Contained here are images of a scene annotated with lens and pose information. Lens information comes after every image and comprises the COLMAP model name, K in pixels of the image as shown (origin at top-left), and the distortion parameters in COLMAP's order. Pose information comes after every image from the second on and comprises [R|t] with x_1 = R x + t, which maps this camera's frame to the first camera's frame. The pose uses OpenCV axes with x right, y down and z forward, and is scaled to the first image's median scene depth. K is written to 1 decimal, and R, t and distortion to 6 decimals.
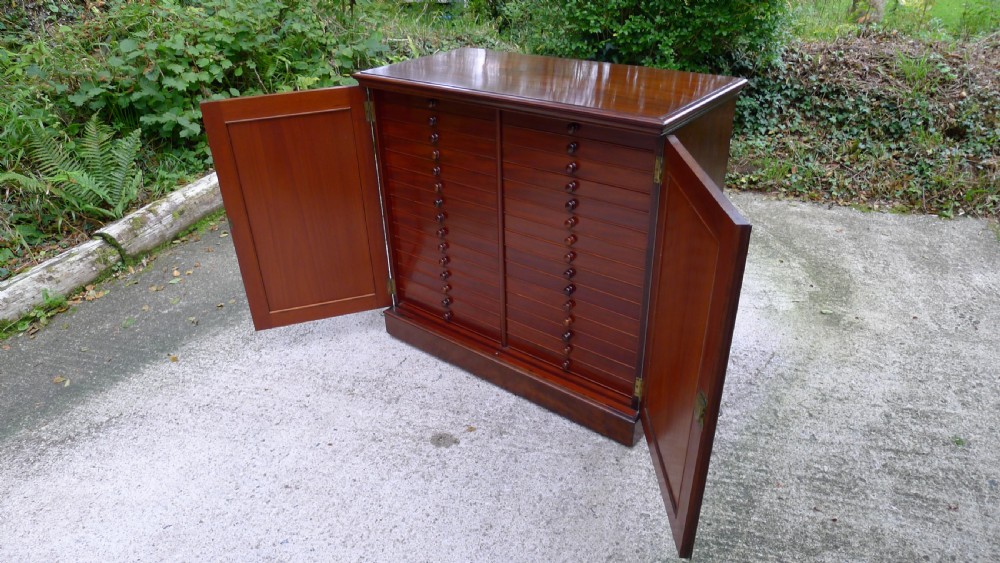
lens RADIAL K [[653.1, 0, 490.8], [0, 653.1, 288.0], [0, 0, 1]] dist [-0.059420, 0.014634]
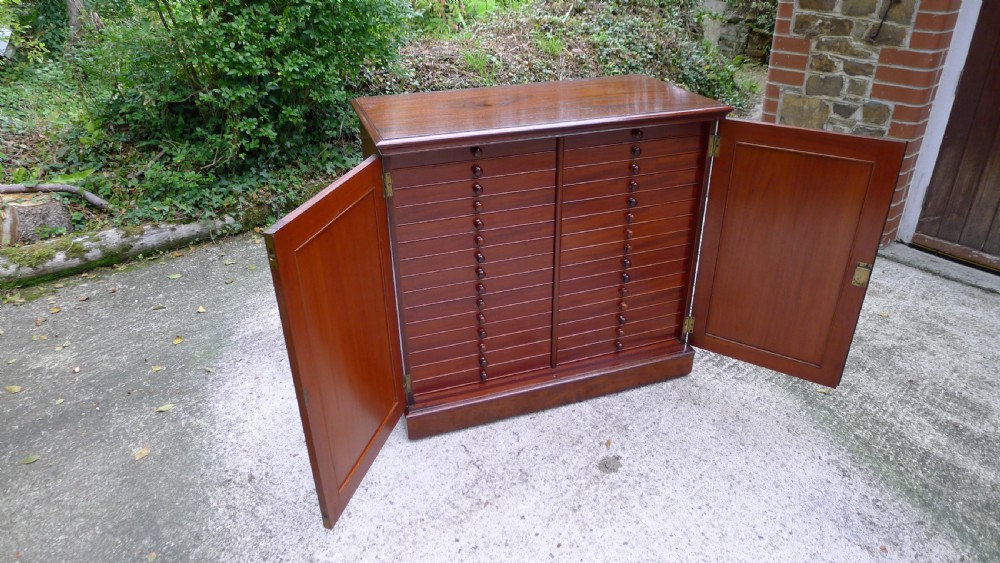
lens RADIAL K [[653.1, 0, 498.6], [0, 653.1, 273.2], [0, 0, 1]] dist [-0.059420, 0.014634]
pose [[0.538742, -0.369774, 0.756984, -0.638629], [0.411135, 0.899665, 0.146869, -0.194262], [-0.735340, 0.232098, 0.636714, 0.333699]]
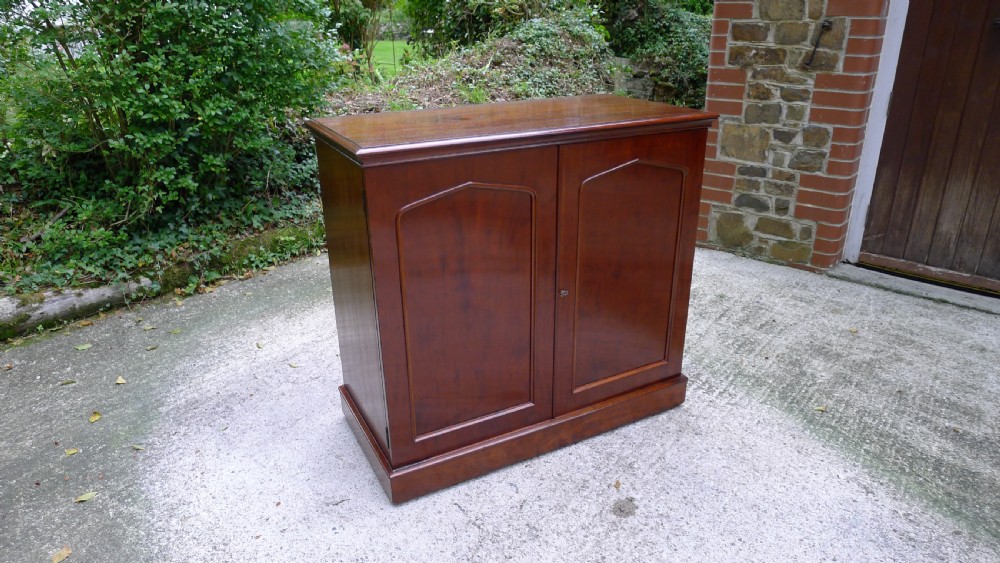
lens RADIAL K [[653.1, 0, 495.7], [0, 653.1, 280.5], [0, 0, 1]] dist [-0.059420, 0.014634]
pose [[0.405855, -0.326285, 0.853710, -0.632133], [0.450993, 0.883950, 0.123440, -0.182883], [-0.794914, 0.334918, 0.505907, 0.461990]]
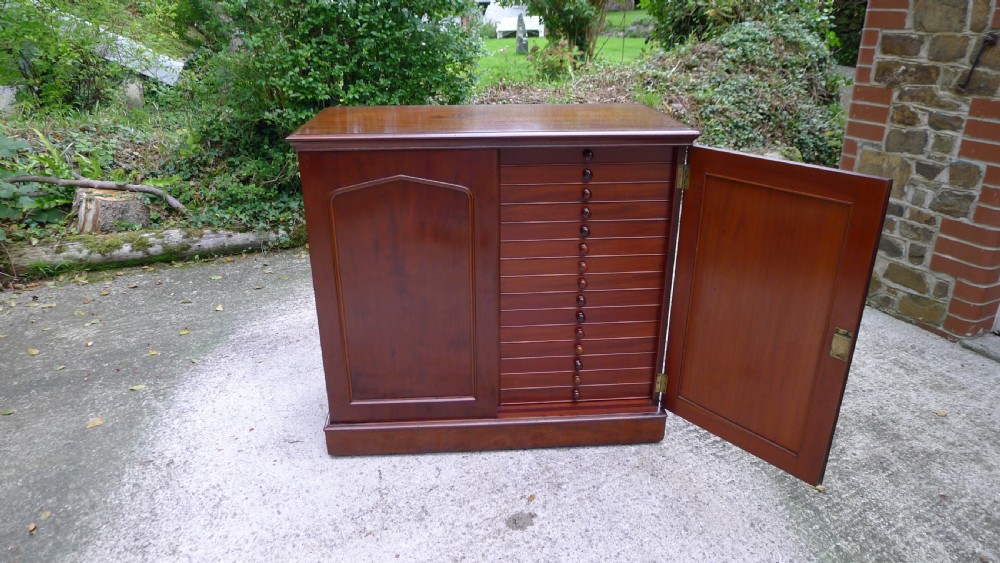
lens RADIAL K [[653.1, 0, 499.7], [0, 653.1, 274.1], [0, 0, 1]] dist [-0.059420, 0.014634]
pose [[0.735900, -0.225431, 0.638461, -0.454777], [0.312835, 0.949469, -0.025335, -0.054484], [-0.600488, 0.218377, 0.769237, 0.213102]]
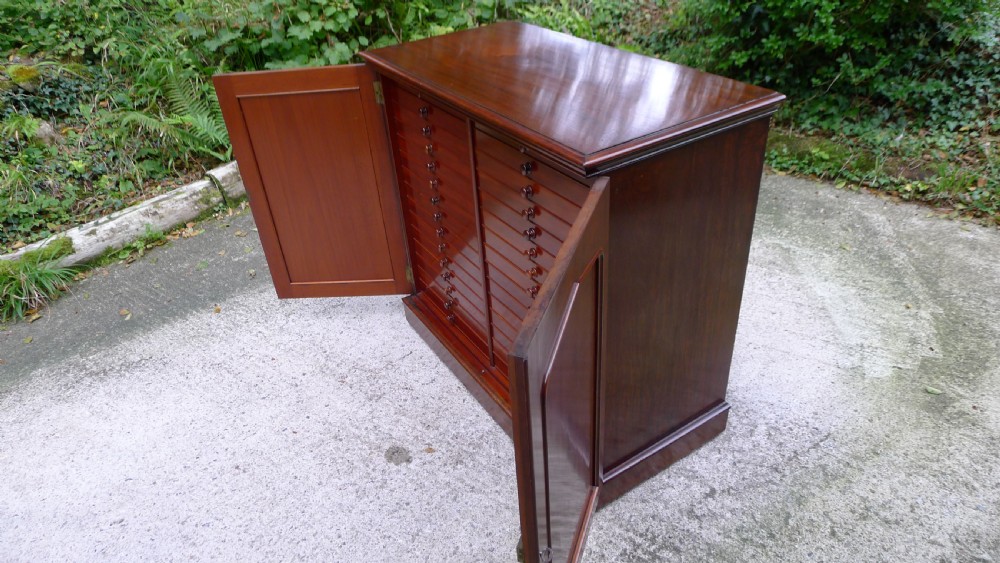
lens RADIAL K [[653.1, 0, 494.3], [0, 653.1, 275.4], [0, 0, 1]] dist [-0.059420, 0.014634]
pose [[0.941413, 0.152656, -0.300730, 0.238087], [-0.128236, 0.986744, 0.099458, -0.105806], [0.311926, -0.055066, 0.948509, 0.130704]]
